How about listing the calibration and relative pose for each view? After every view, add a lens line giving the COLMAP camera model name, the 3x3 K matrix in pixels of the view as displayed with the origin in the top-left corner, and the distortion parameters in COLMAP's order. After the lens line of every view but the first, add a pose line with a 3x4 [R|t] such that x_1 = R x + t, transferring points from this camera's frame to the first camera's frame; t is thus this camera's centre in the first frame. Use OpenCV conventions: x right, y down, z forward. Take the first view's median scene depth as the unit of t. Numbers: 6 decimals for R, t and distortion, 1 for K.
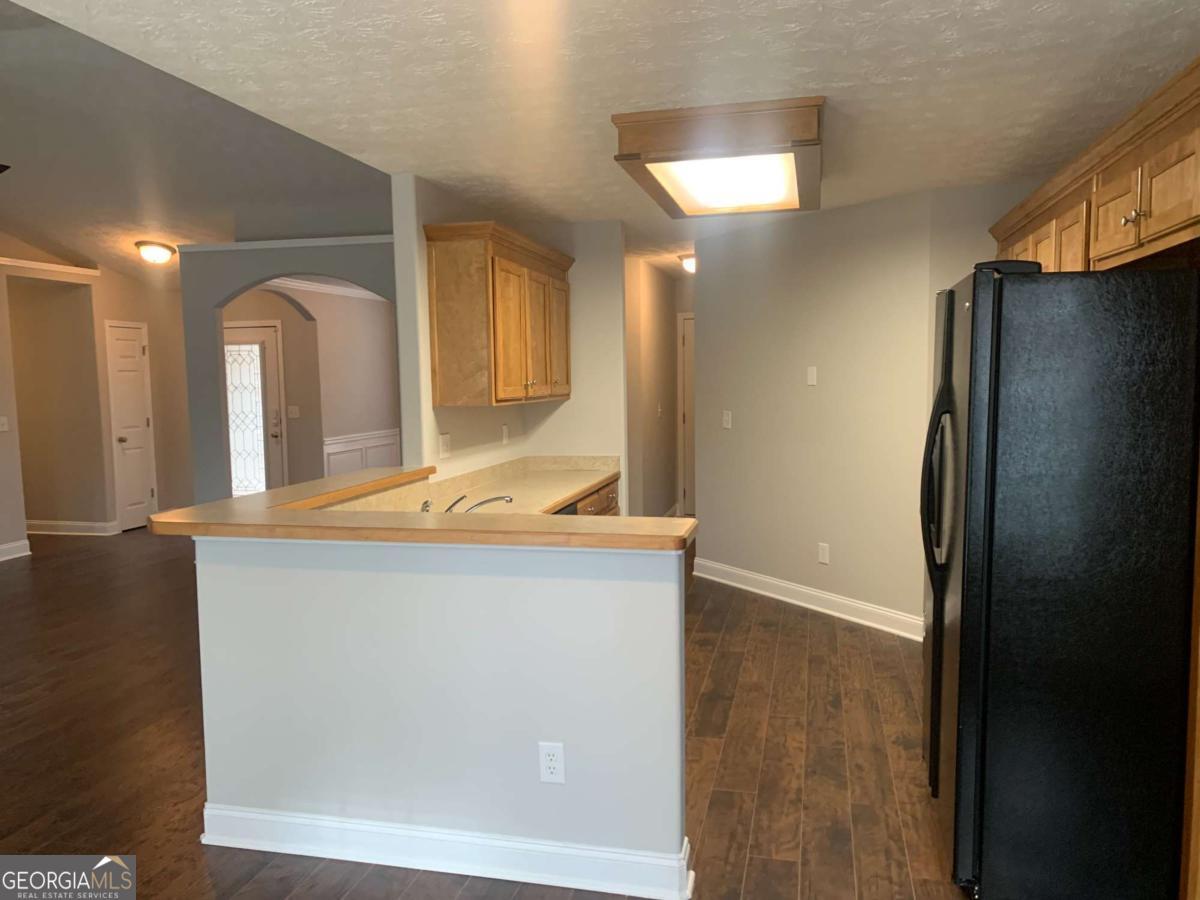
lens RADIAL K [[908.8, 0, 595.6], [0, 908.8, 474.2], [0, 0, 1]] dist [-0.006895, -0.002750]
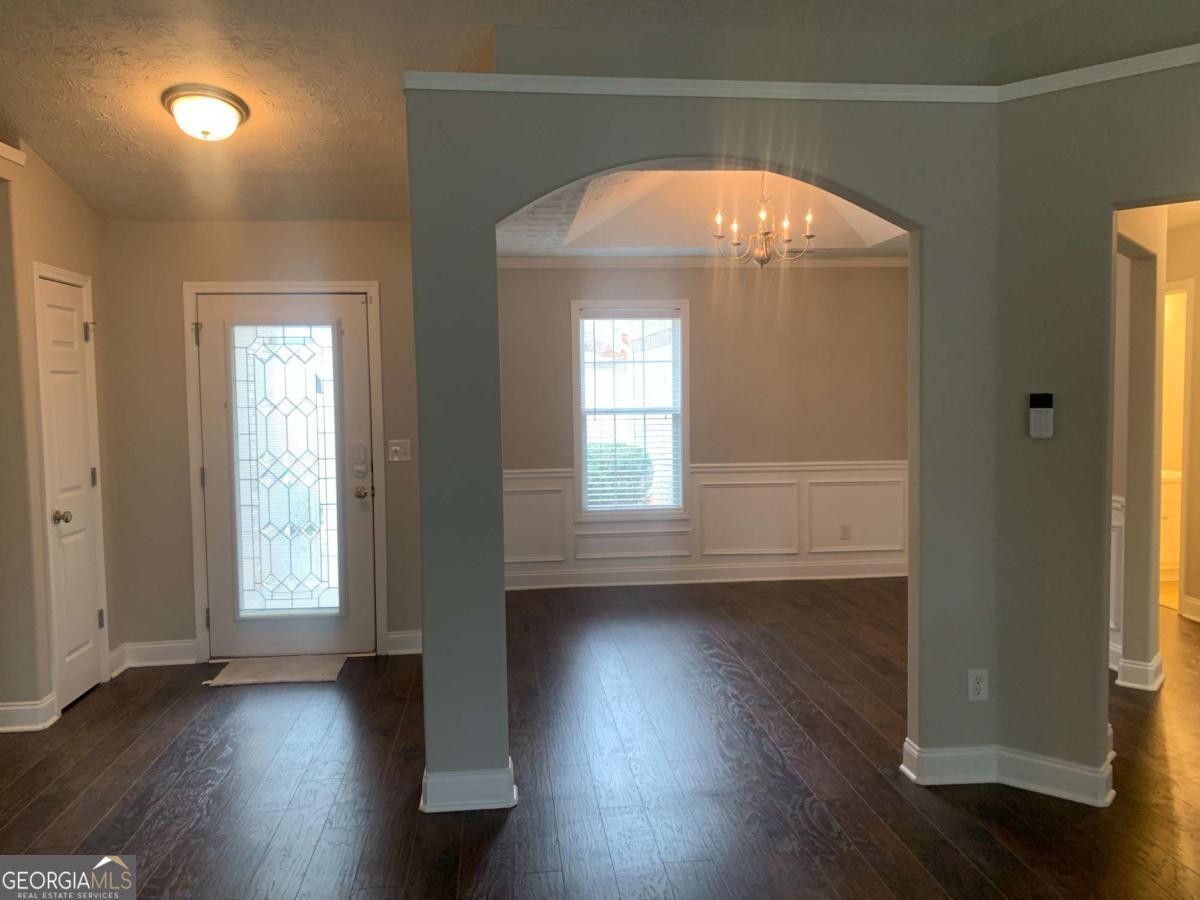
lens RADIAL K [[920.2, 0, 600.0], [0, 920.2, 450.0], [0, 0, 1]] dist [-0.000666, 0.000192]
pose [[0.936482, -0.021958, 0.350027, -0.412955], [0.039597, 0.998276, -0.043315, -0.039685], [-0.348472, 0.054423, 0.935738, 0.437780]]
